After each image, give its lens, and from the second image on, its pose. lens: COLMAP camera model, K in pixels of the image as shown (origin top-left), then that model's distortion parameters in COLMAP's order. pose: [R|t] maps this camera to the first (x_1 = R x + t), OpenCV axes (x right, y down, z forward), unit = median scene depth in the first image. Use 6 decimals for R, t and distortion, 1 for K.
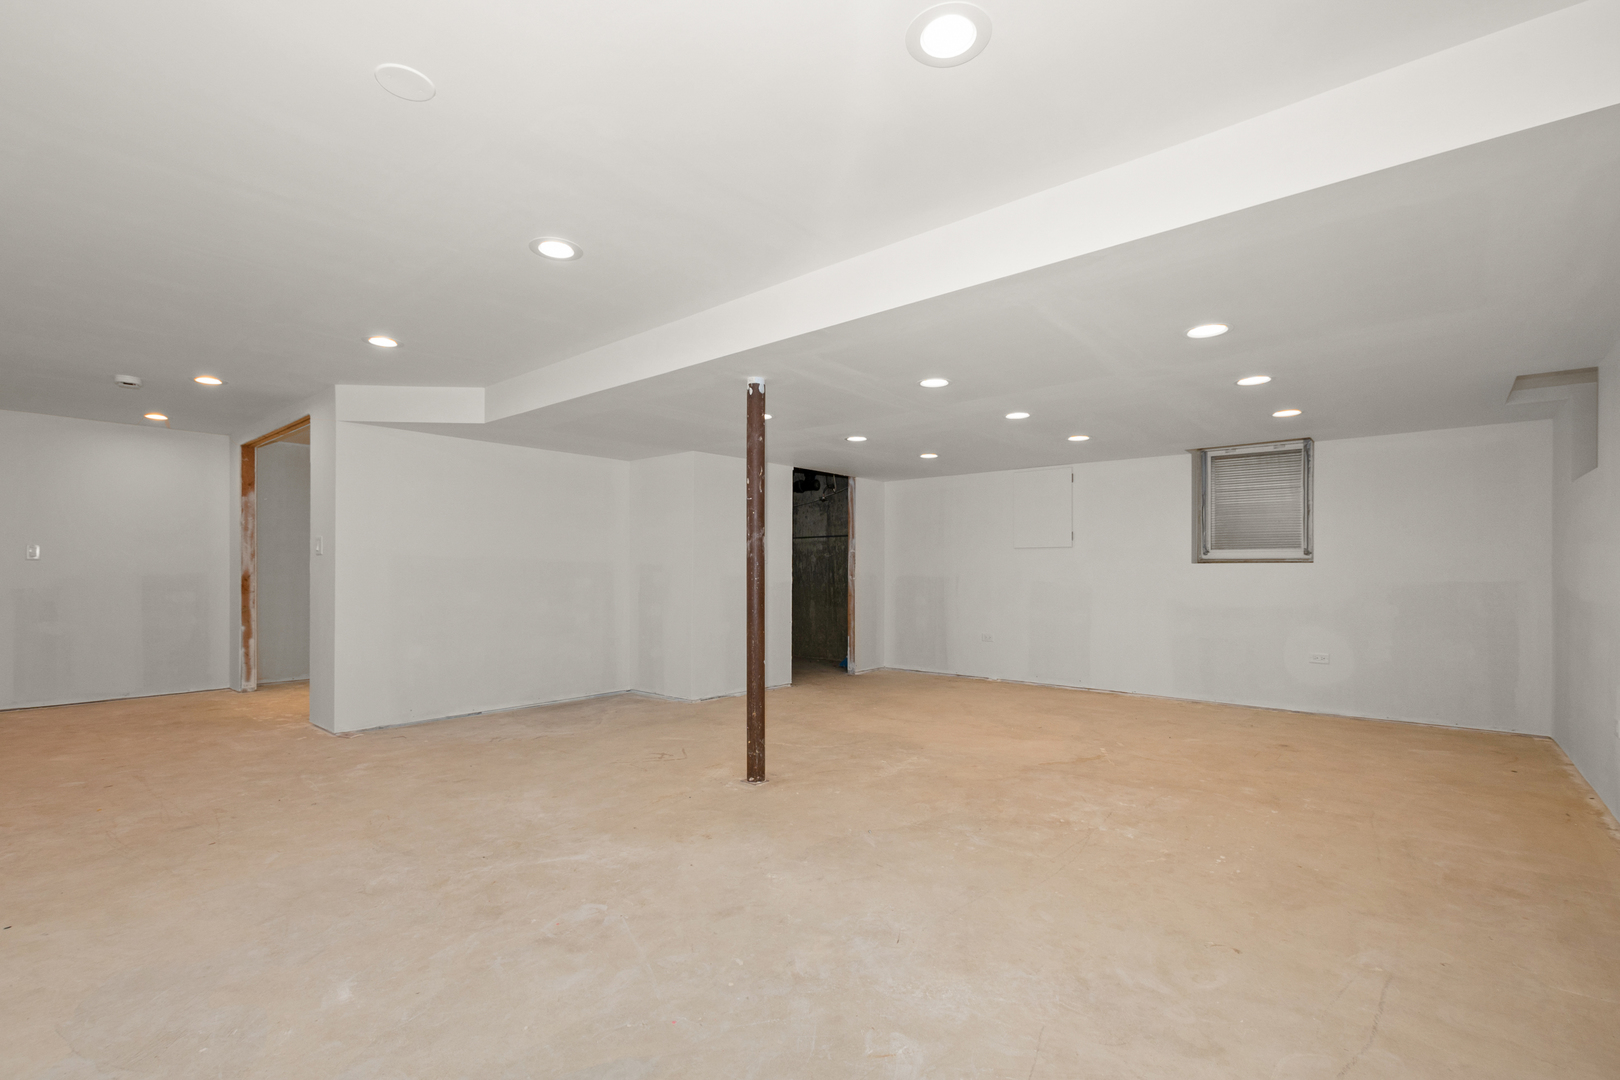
lens RADIAL K [[711.0, 0, 799.4], [0, 711.0, 552.4], [0, 0, 1]] dist [0.013543, -0.005226]
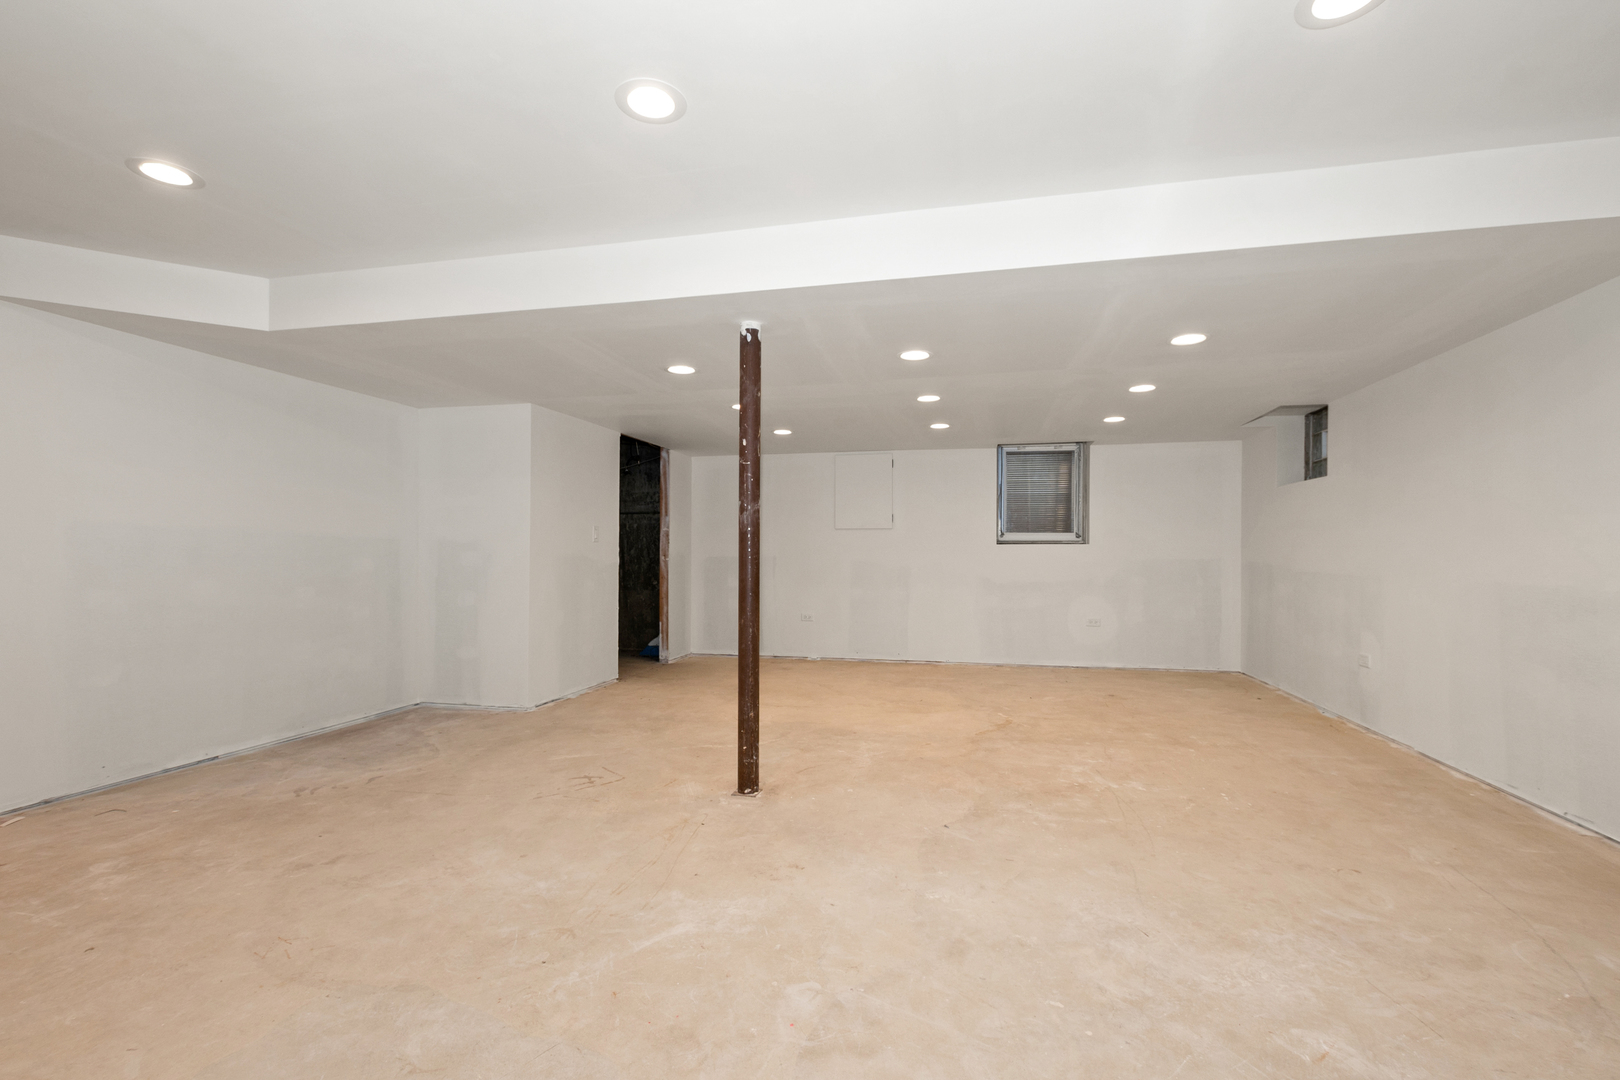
lens RADIAL K [[711.0, 0, 812.6], [0, 711.0, 540.7], [0, 0, 1]] dist [0.013543, -0.005226]
pose [[0.888450, 0.008473, 0.458895, -0.342375], [-0.012007, 0.999916, 0.004784, 0.011130], [-0.458816, -0.009760, 0.888478, 0.179459]]
